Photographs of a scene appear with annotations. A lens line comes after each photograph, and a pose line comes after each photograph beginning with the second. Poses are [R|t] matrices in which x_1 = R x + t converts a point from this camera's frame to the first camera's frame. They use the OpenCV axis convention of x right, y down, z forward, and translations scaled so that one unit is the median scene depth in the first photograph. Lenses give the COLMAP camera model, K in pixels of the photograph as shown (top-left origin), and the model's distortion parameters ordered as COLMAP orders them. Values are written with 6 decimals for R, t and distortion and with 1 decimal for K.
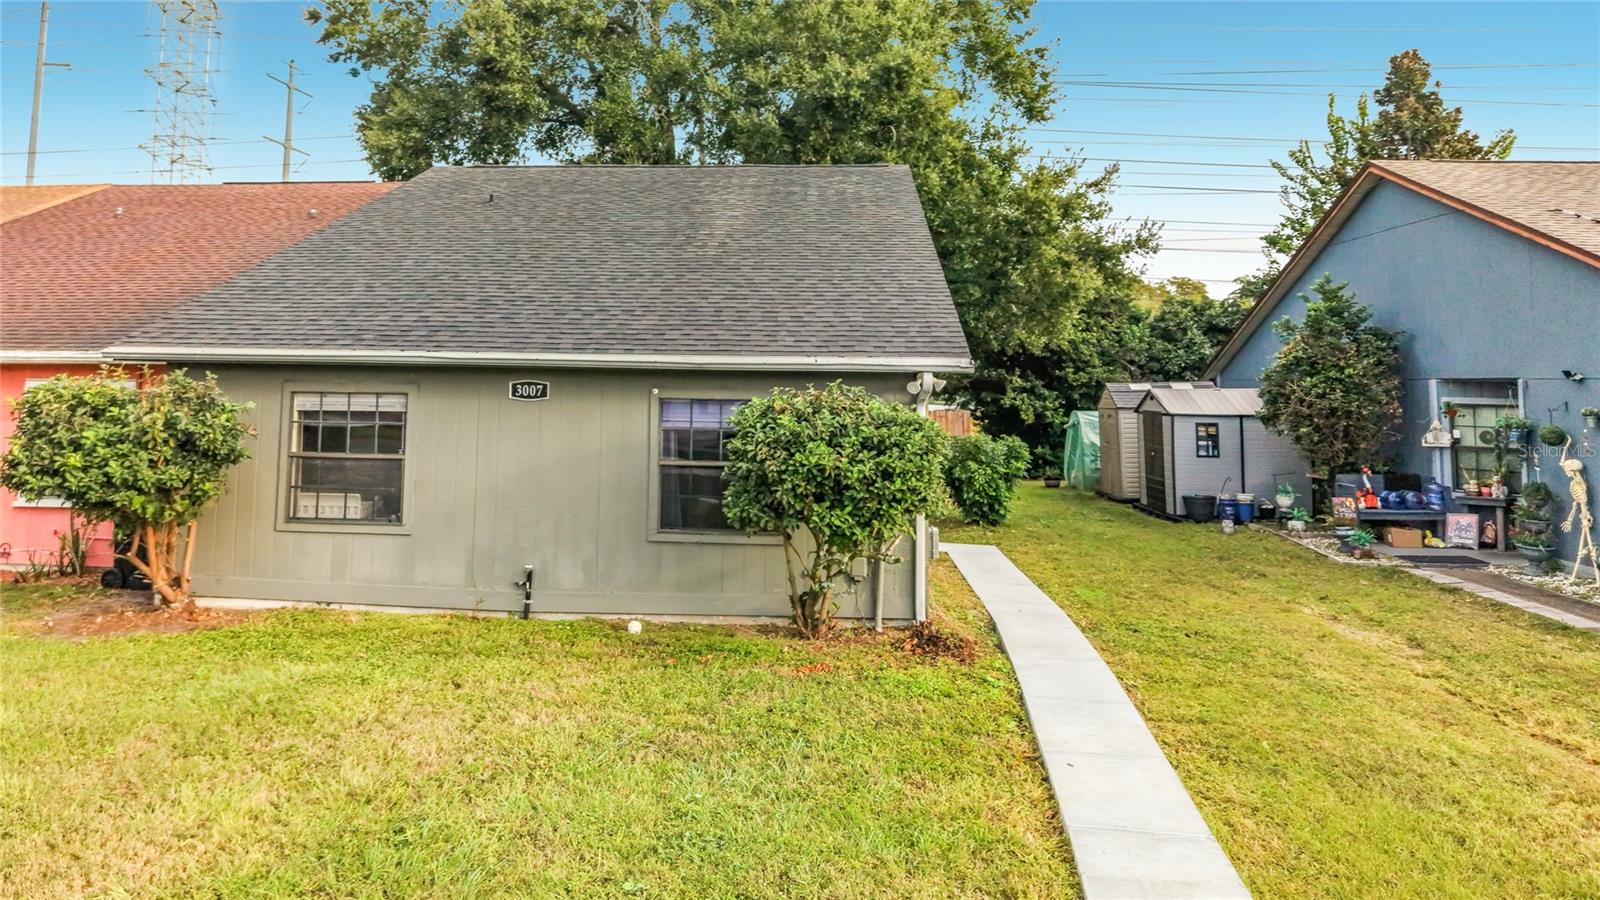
lens RADIAL K [[1148.4, 0, 716.9], [0, 1148.4, 257.8], [0, 0, 1]] dist [-0.002206, 0.002510]
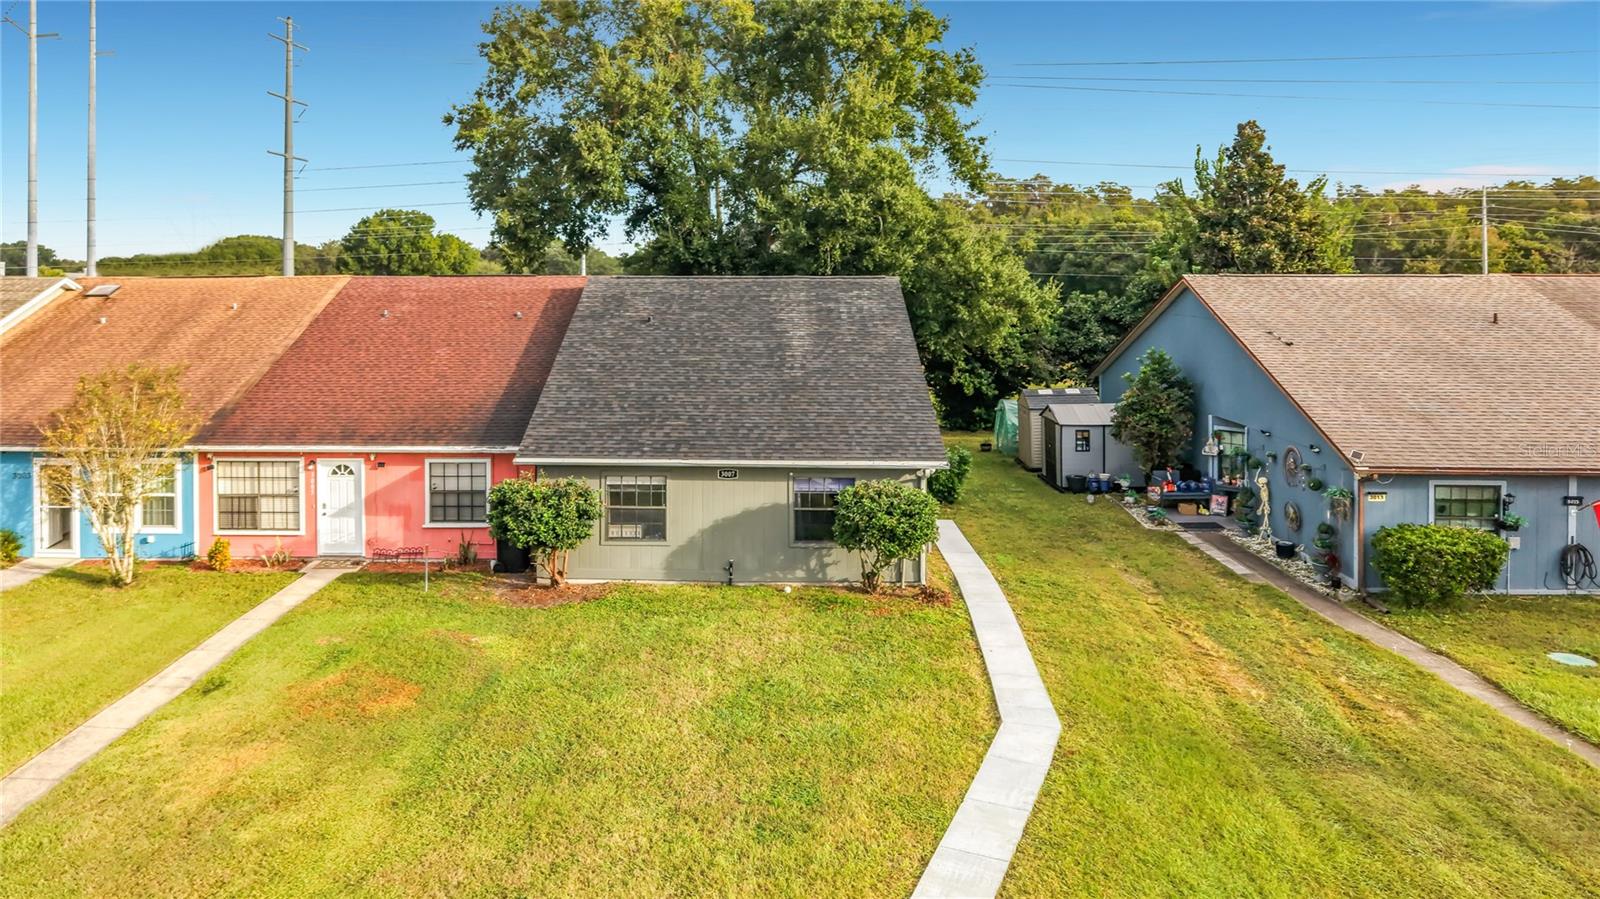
lens RADIAL K [[1143.7, 0, 707.7], [0, 1143.7, 264.6], [0, 0, 1]] dist [0.023253, -0.044014]
pose [[0.998927, -0.017539, 0.042875, -0.199234], [0.012954, 0.994391, 0.104968, -0.328588], [-0.044475, -0.104300, 0.993551, -0.677585]]
